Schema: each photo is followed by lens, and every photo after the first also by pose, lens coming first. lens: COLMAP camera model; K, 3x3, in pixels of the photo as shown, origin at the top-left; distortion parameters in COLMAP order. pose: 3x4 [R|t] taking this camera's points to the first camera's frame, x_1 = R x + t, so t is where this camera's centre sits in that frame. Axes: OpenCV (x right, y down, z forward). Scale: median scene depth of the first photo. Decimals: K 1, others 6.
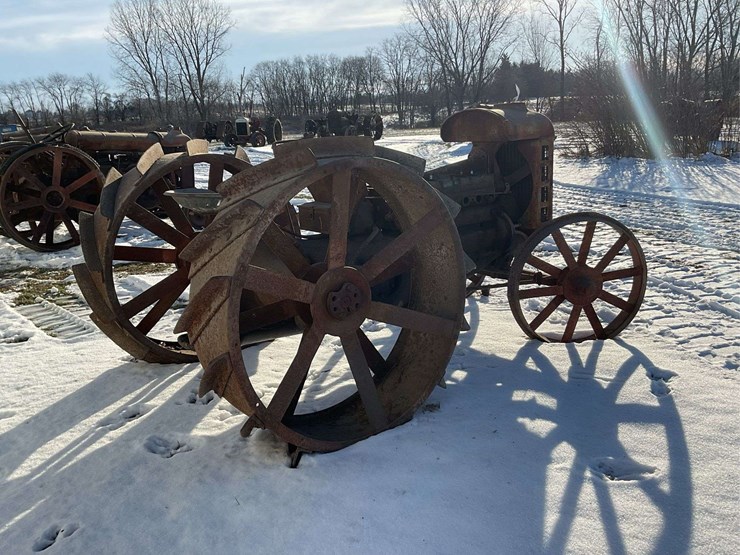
lens RADIAL K [[662.7, 0, 366.4], [0, 662.7, 278.4], [0, 0, 1]] dist [0.096552, -0.195917]
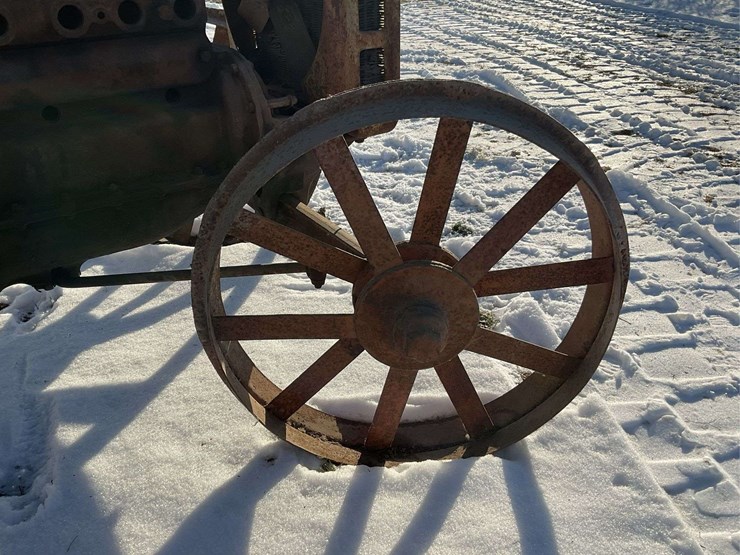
lens RADIAL K [[662.7, 0, 366.4], [0, 662.7, 278.4], [0, 0, 1]] dist [0.096552, -0.195917]
pose [[0.997962, 0.053476, -0.034827, 0.140658], [-0.042581, 0.964465, 0.260759, -0.040716], [0.047534, -0.258744, 0.964776, 0.314569]]
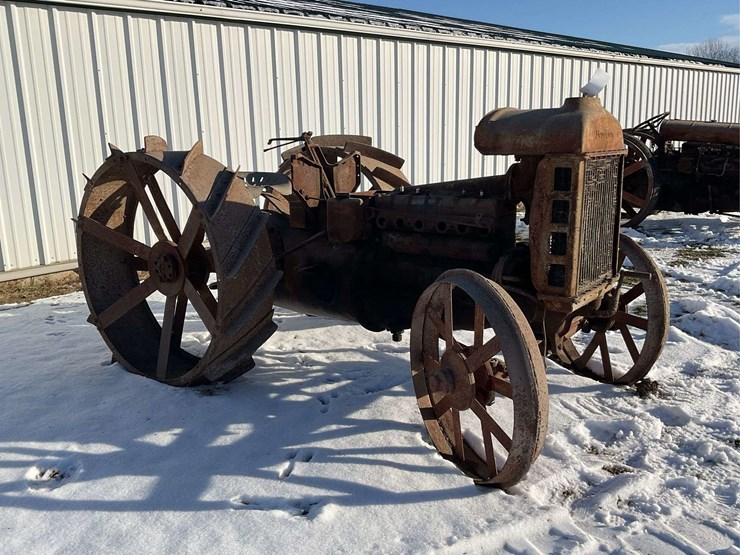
lens RADIAL K [[662.7, 0, 366.4], [0, 662.7, 278.4], [0, 0, 1]] dist [0.096552, -0.195917]
pose [[0.272264, 0.244838, -0.930552, 0.404810], [-0.216787, 0.957830, 0.188587, -0.086760], [0.937484, 0.150386, 0.313860, 0.314902]]
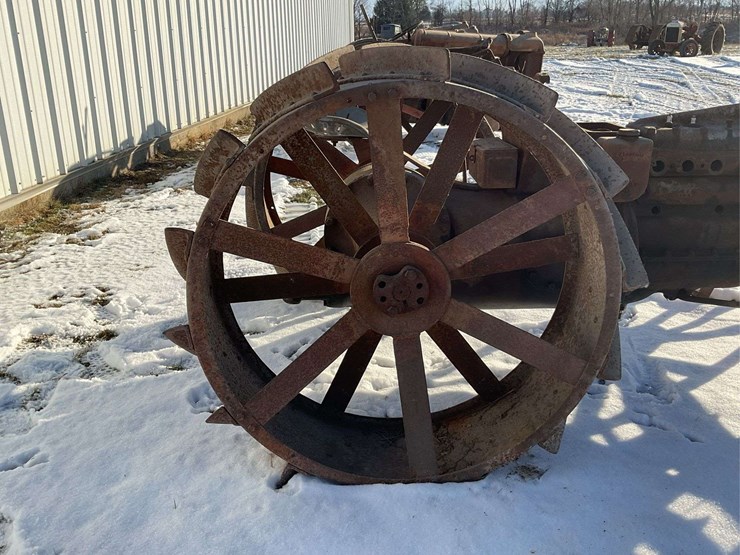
lens RADIAL K [[662.7, 0, 366.4], [0, 662.7, 278.4], [0, 0, 1]] dist [0.096552, -0.195917]
pose [[0.812065, 0.236693, -0.533410, 0.100513], [-0.163498, 0.969725, 0.181391, -0.032475], [0.560195, -0.060090, 0.826178, 0.130900]]
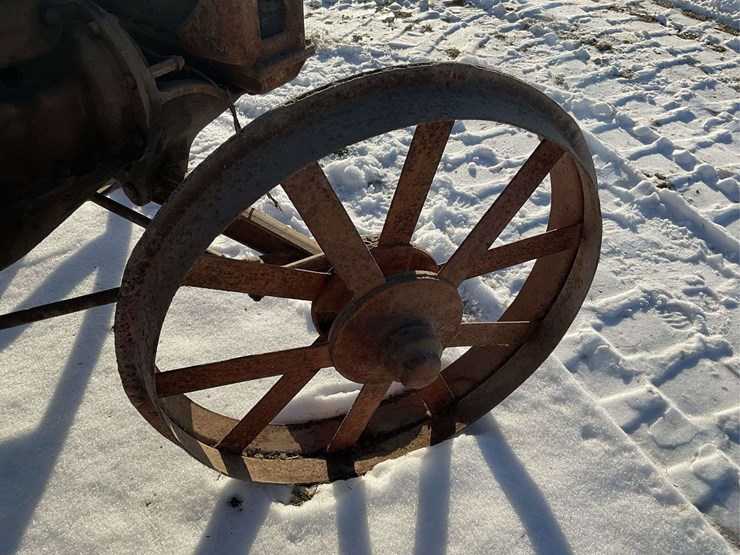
lens RADIAL K [[662.7, 0, 366.4], [0, 662.7, 278.4], [0, 0, 1]] dist [0.096552, -0.195917]
pose [[0.959933, -0.118507, 0.253940, 0.110155], [-0.011348, 0.888998, 0.457771, -0.061983], [-0.280001, -0.442311, 0.852033, 0.351919]]
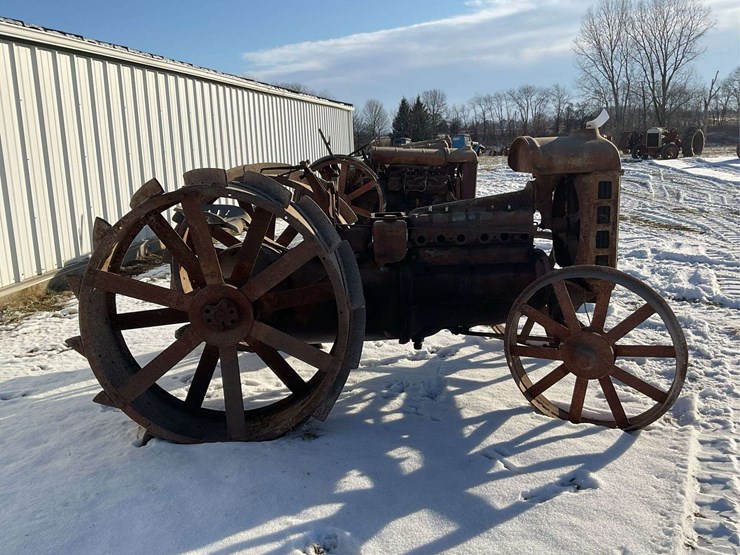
lens RADIAL K [[662.7, 0, 366.4], [0, 662.7, 278.4], [0, 0, 1]] dist [0.096552, -0.195917]
pose [[0.792463, 0.135294, -0.594725, 0.265036], [-0.142349, 0.989185, 0.035351, -0.032838], [0.593076, 0.056644, 0.803152, 0.081154]]
